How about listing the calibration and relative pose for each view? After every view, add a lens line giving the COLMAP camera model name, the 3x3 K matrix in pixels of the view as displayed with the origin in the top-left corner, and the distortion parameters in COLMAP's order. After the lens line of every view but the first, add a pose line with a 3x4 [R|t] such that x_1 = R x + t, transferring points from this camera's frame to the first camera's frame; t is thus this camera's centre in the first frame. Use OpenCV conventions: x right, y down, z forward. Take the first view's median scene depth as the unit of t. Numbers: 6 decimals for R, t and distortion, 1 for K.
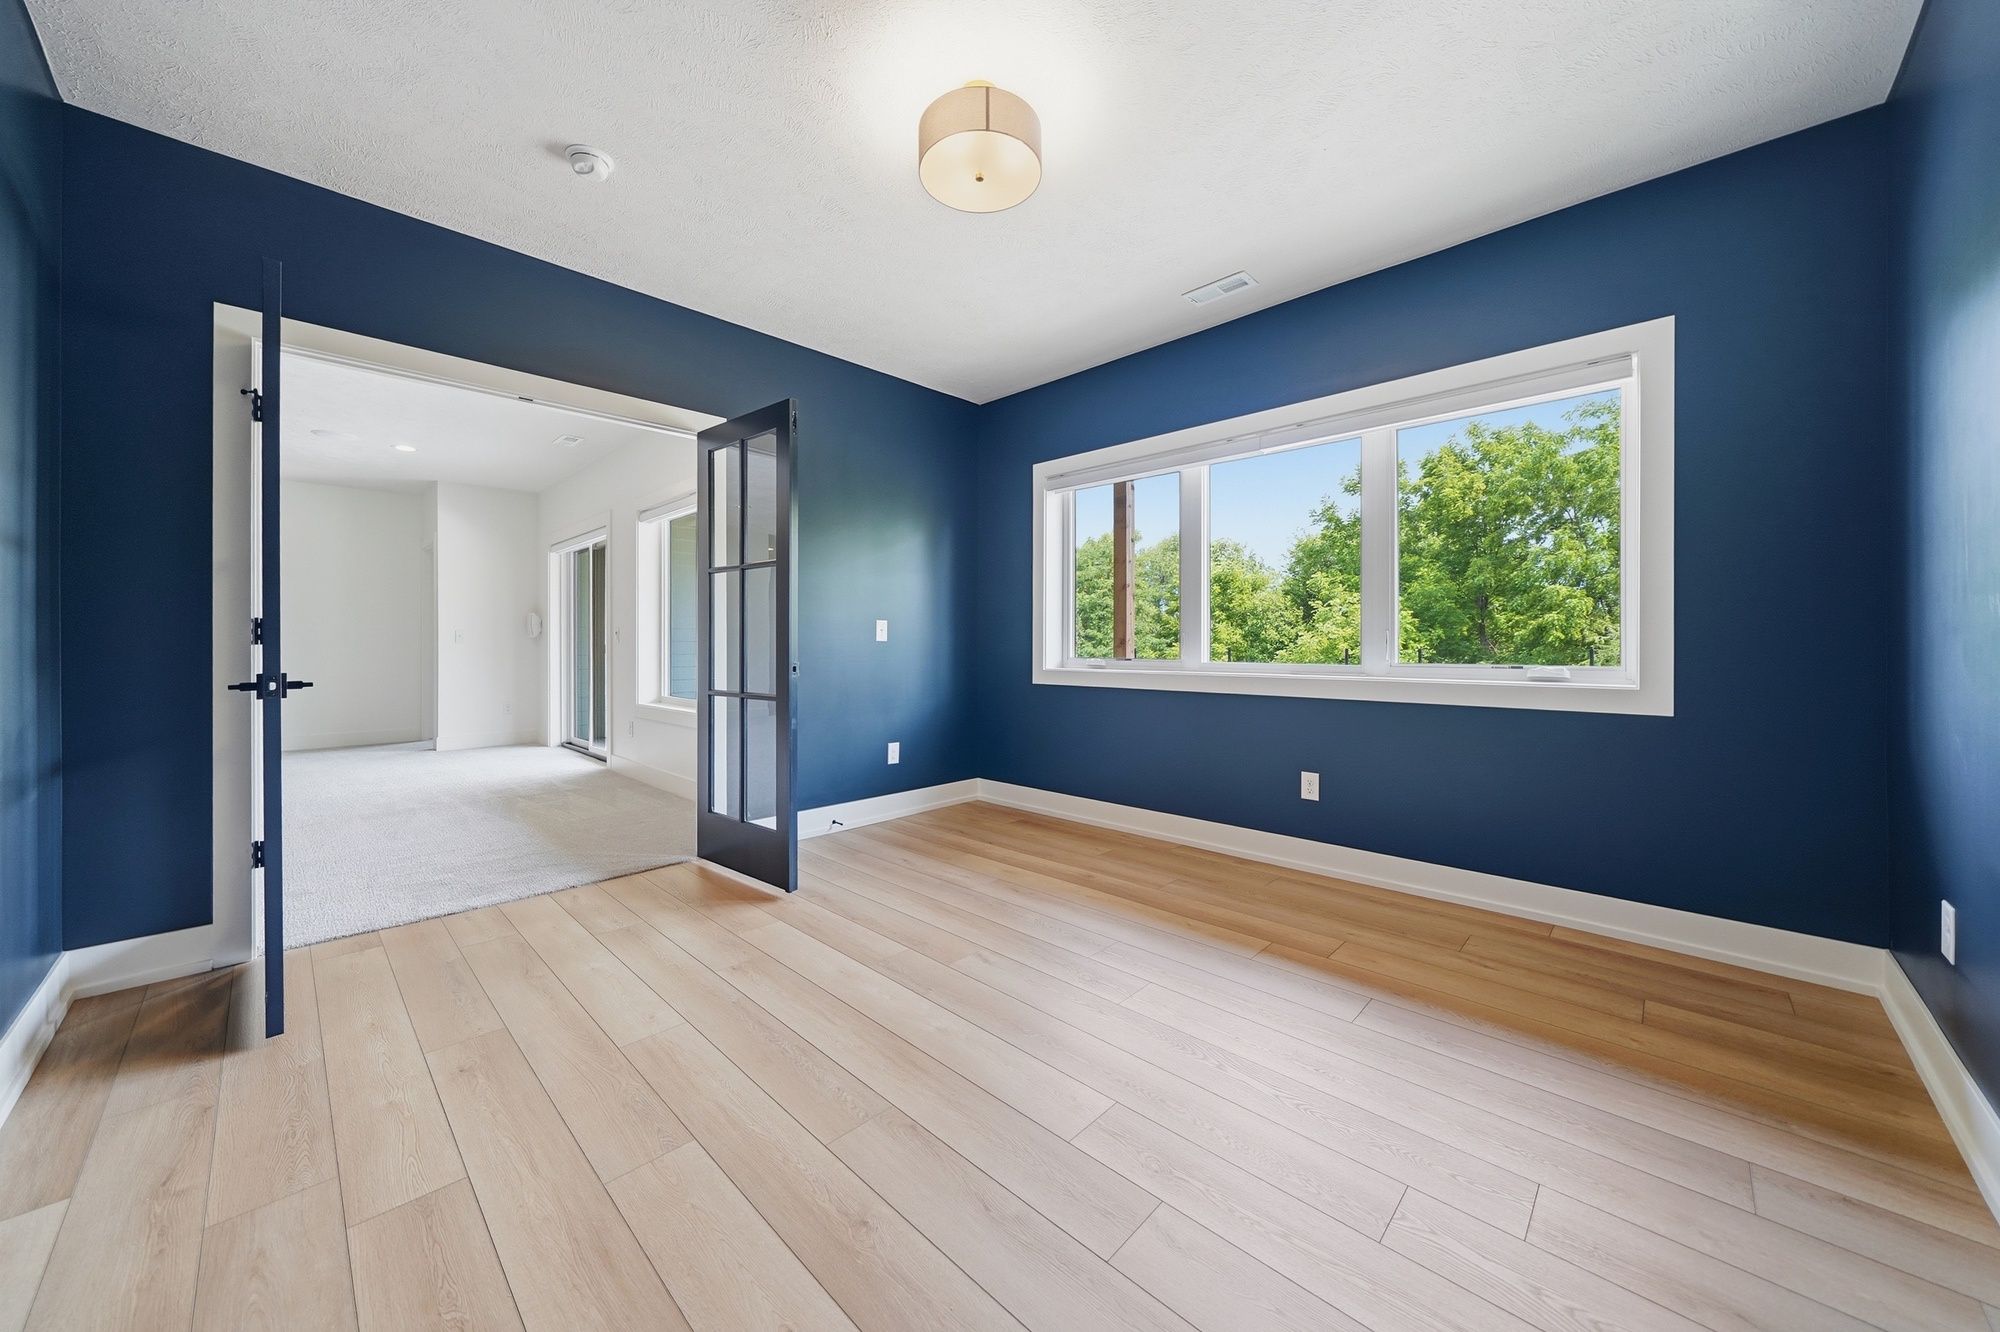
lens RADIAL K [[693.6, 0, 999.0], [0, 693.6, 650.2], [0, 0, 1]] dist [0.000835, -0.000019]
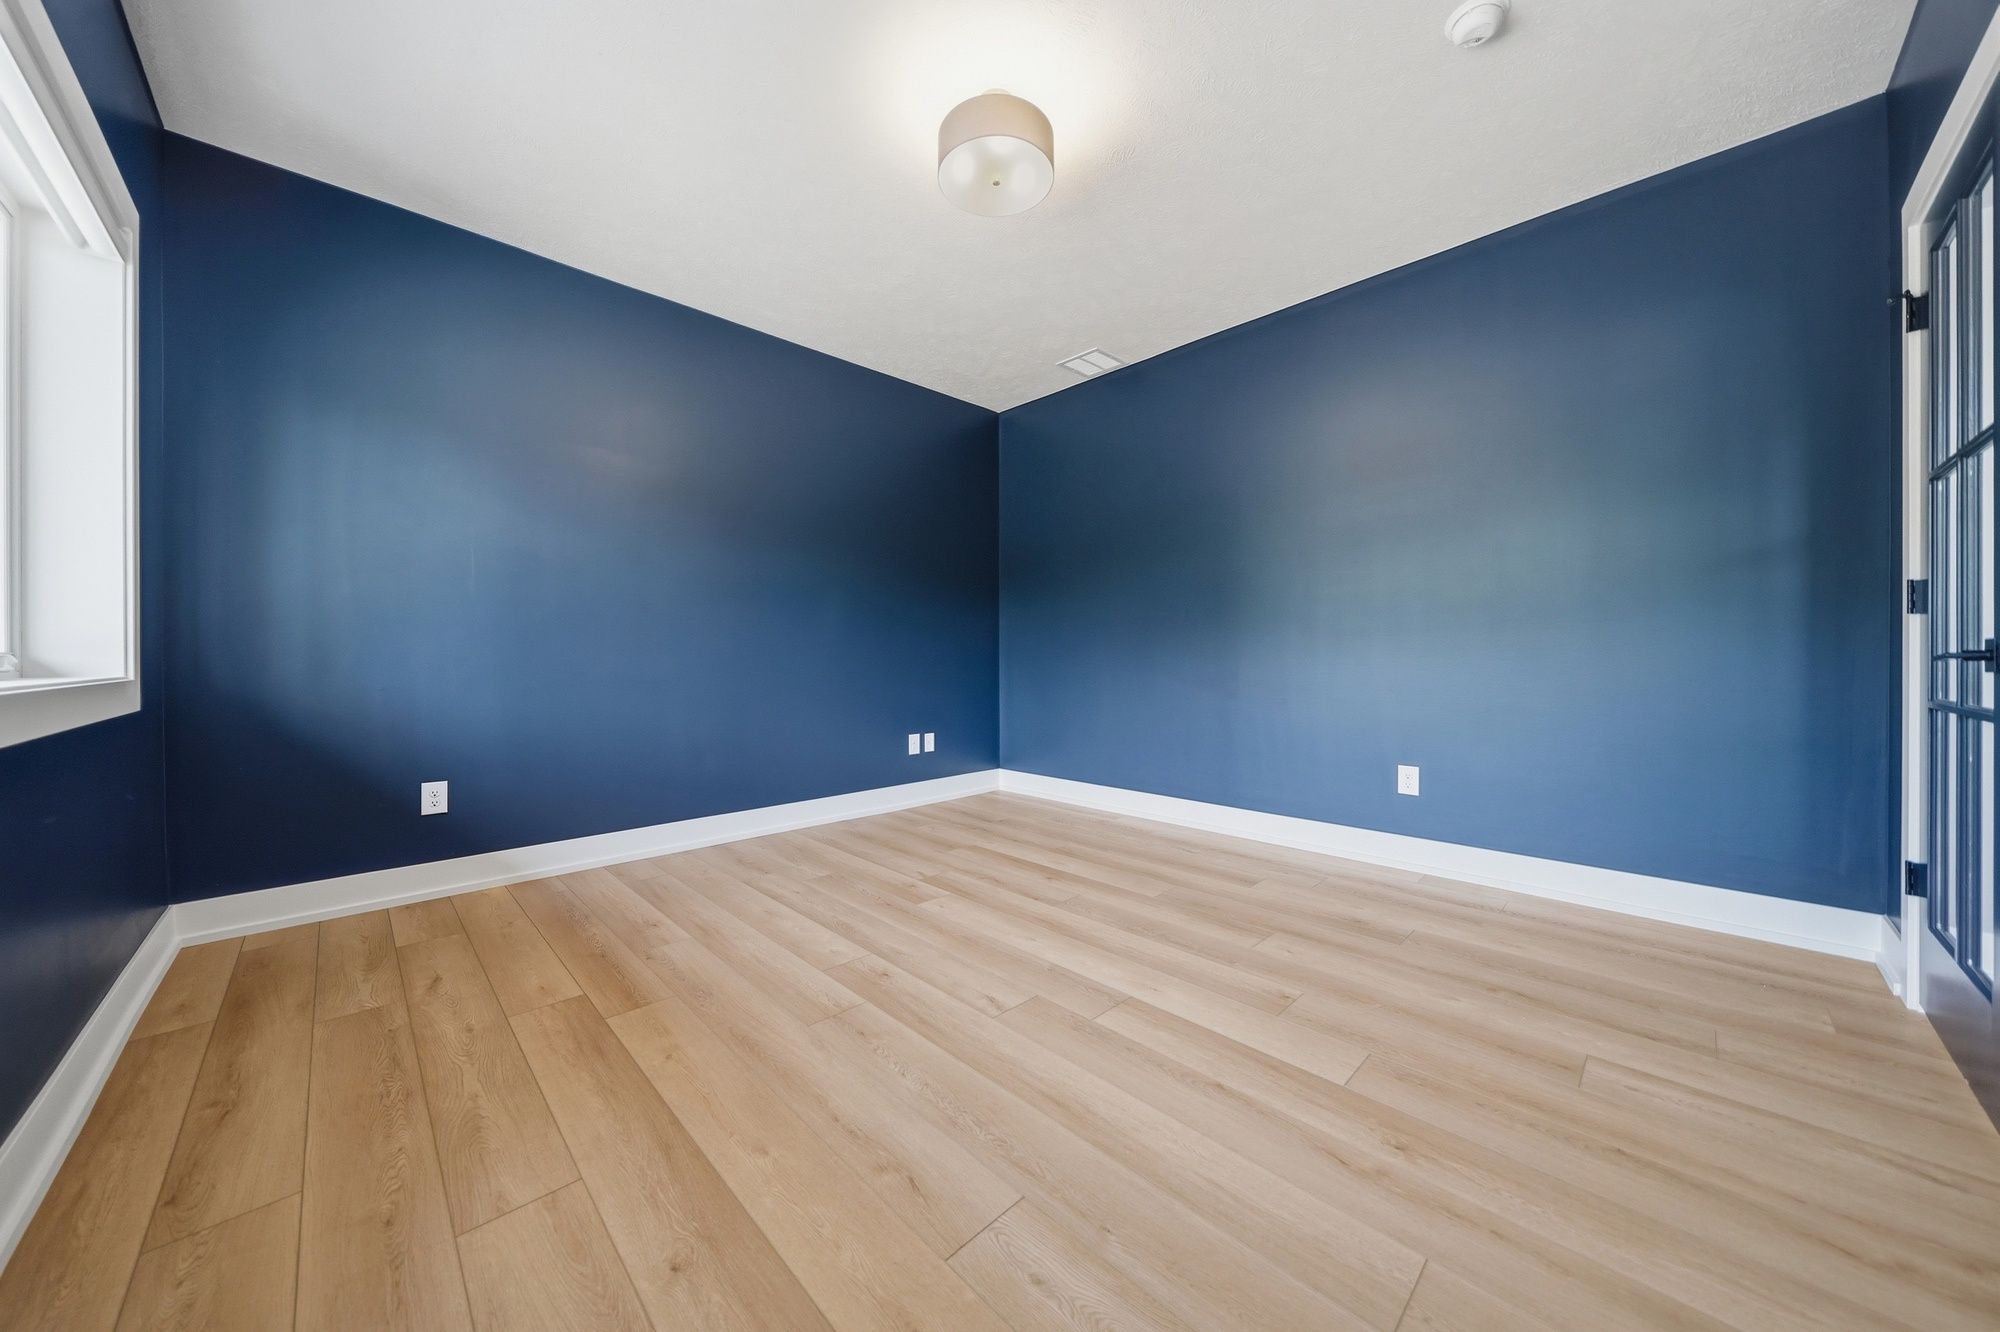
lens RADIAL K [[693.6, 0, 999.0], [0, 693.6, 650.2], [0, 0, 1]] dist [0.000835, -0.000019]
pose [[-0.999618, 0.004591, 0.027245, -0.049112], [0.004612, 0.999989, 0.000690, 0.028847], [-0.027242, 0.000815, -0.999629, 1.732411]]
